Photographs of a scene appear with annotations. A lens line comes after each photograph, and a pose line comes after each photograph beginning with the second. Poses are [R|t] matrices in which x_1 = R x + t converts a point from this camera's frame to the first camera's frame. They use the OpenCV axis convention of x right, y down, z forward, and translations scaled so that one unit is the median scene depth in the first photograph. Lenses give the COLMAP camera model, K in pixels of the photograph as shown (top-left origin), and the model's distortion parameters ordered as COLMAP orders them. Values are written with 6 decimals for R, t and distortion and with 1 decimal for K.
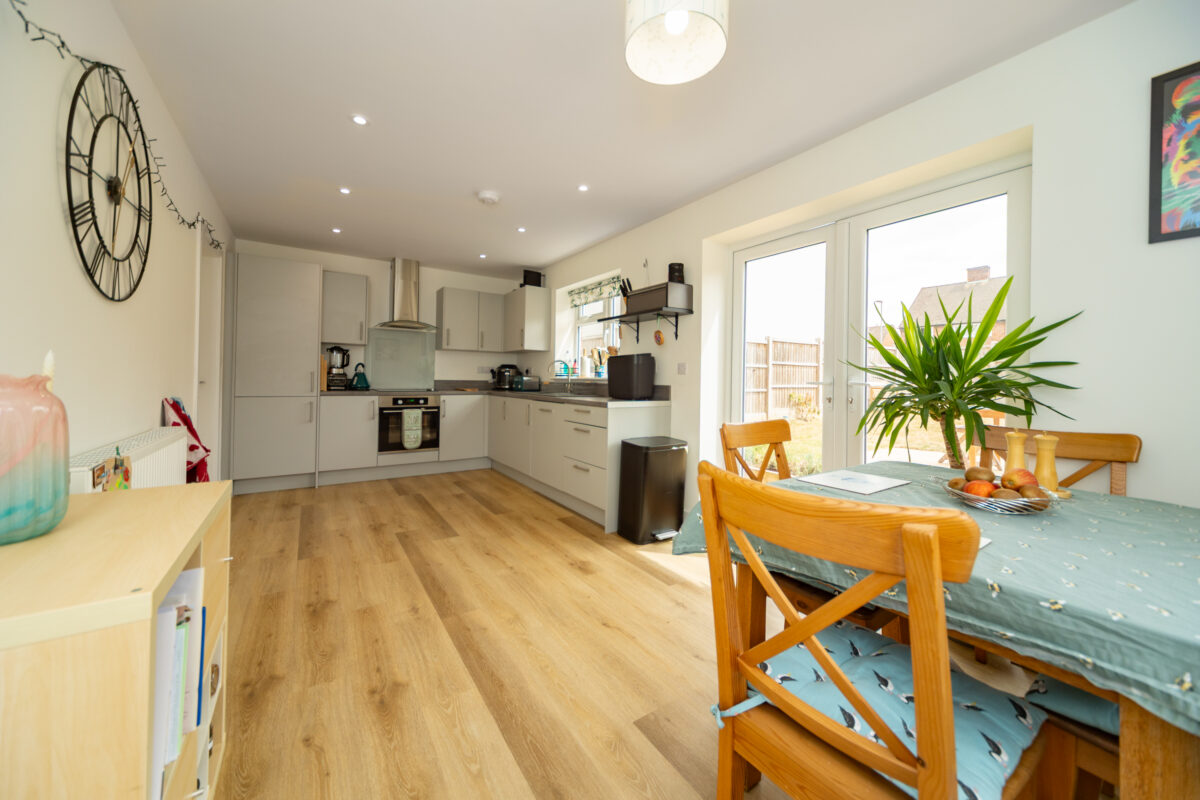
lens RADIAL K [[418.3, 0, 590.0], [0, 418.3, 376.7], [0, 0, 1]] dist [0.009785, 0.000045]
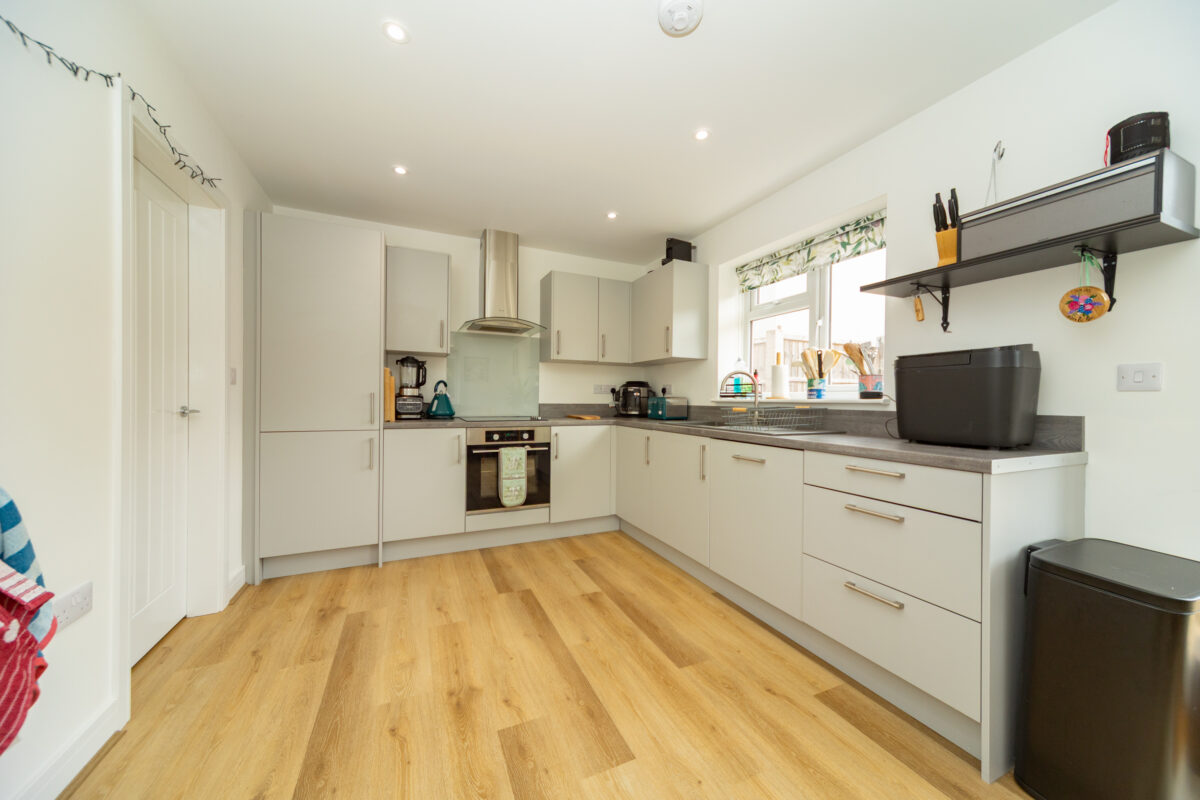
lens RADIAL K [[418.3, 0, 605.4], [0, 418.3, 402.0], [0, 0, 1]] dist [0.009785, 0.000045]
pose [[0.988476, -0.006032, -0.151256, -0.181707], [0.007612, 0.999922, 0.009865, -0.001661], [0.151185, -0.010903, 0.988445, 0.371875]]
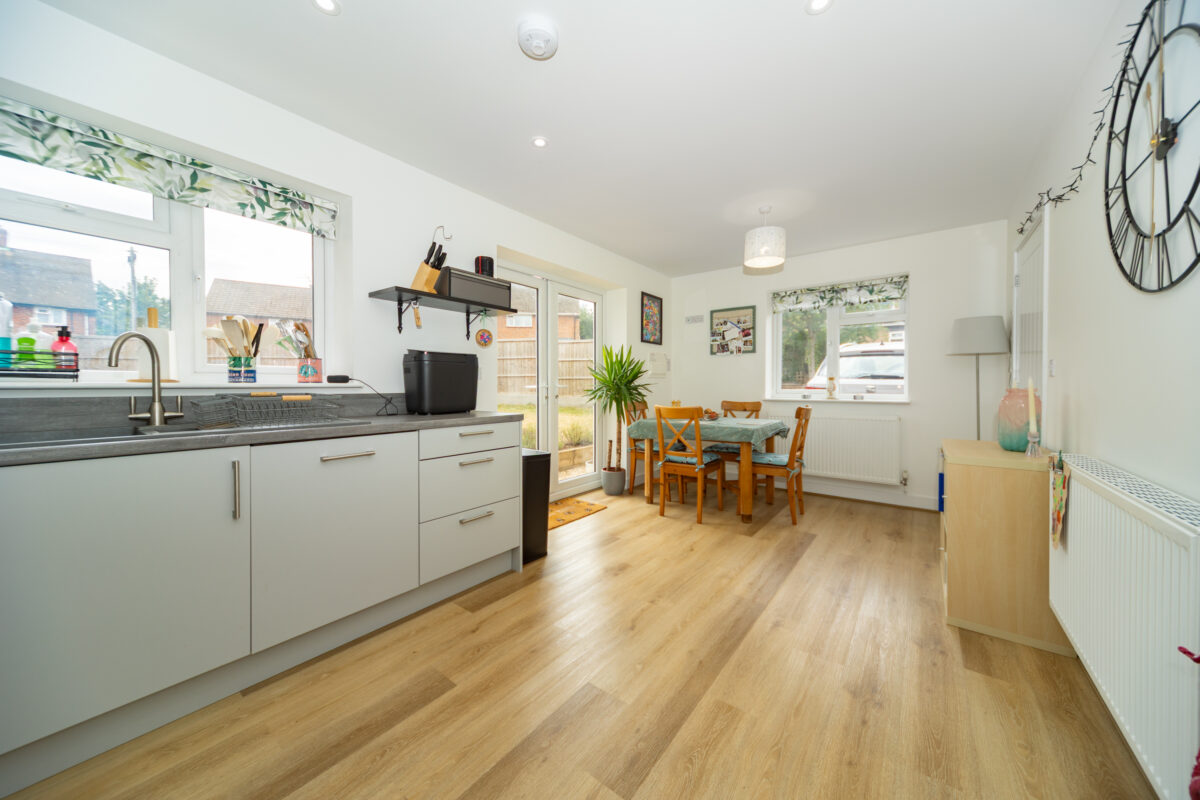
lens RADIAL K [[418.3, 0, 596.7], [0, 418.3, 389.1], [0, 0, 1]] dist [0.009785, 0.000045]
pose [[-0.315343, -0.023576, 0.948685, -0.544439], [-0.012465, 0.999708, 0.020701, -0.004922], [-0.948896, -0.005297, -0.315545, 0.774571]]
